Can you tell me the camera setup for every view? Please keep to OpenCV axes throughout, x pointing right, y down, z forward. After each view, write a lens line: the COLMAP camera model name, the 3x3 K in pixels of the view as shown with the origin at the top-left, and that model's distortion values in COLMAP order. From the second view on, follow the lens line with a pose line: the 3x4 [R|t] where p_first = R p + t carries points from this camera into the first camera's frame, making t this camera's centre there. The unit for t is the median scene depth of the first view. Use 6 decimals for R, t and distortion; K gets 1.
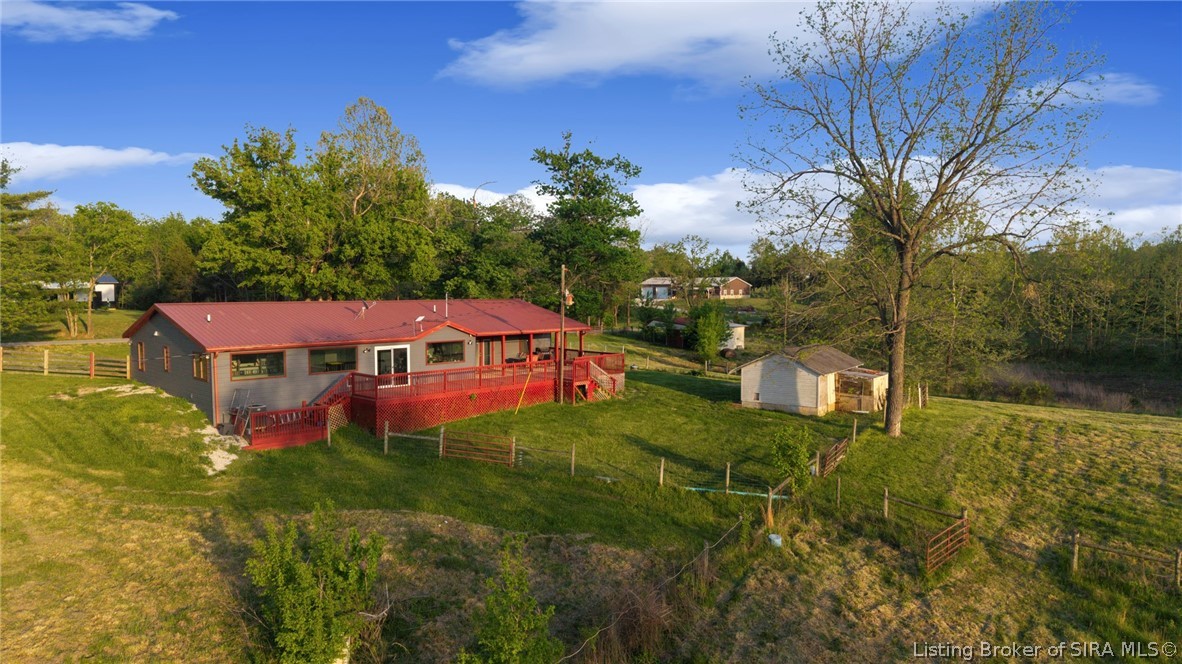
lens RADIAL K [[846.1, 0, 598.6], [0, 846.1, 334.5], [0, 0, 1]] dist [0.029441, -0.048875]
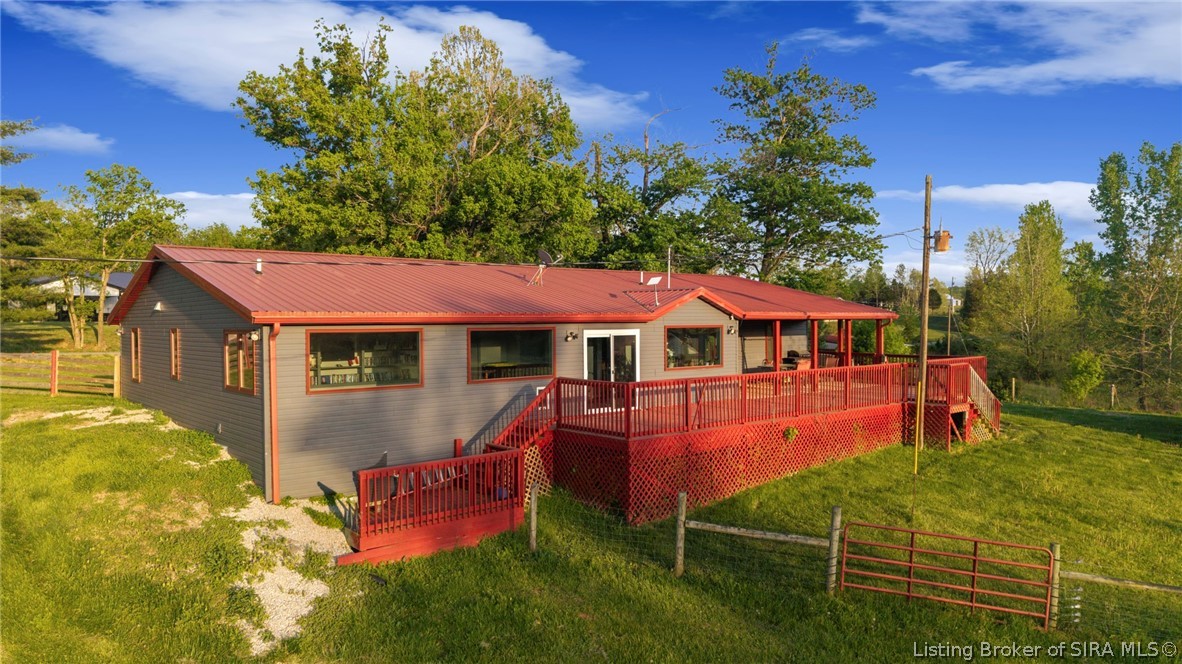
lens RADIAL K [[846.1, 0, 586.2], [0, 846.1, 328.9], [0, 0, 1]] dist [0.029441, -0.048875]
pose [[0.998184, -0.003412, -0.060147, -0.232417], [0.000528, 0.998852, -0.047901, 0.037480], [0.060242, 0.047782, 0.997040, 0.505561]]
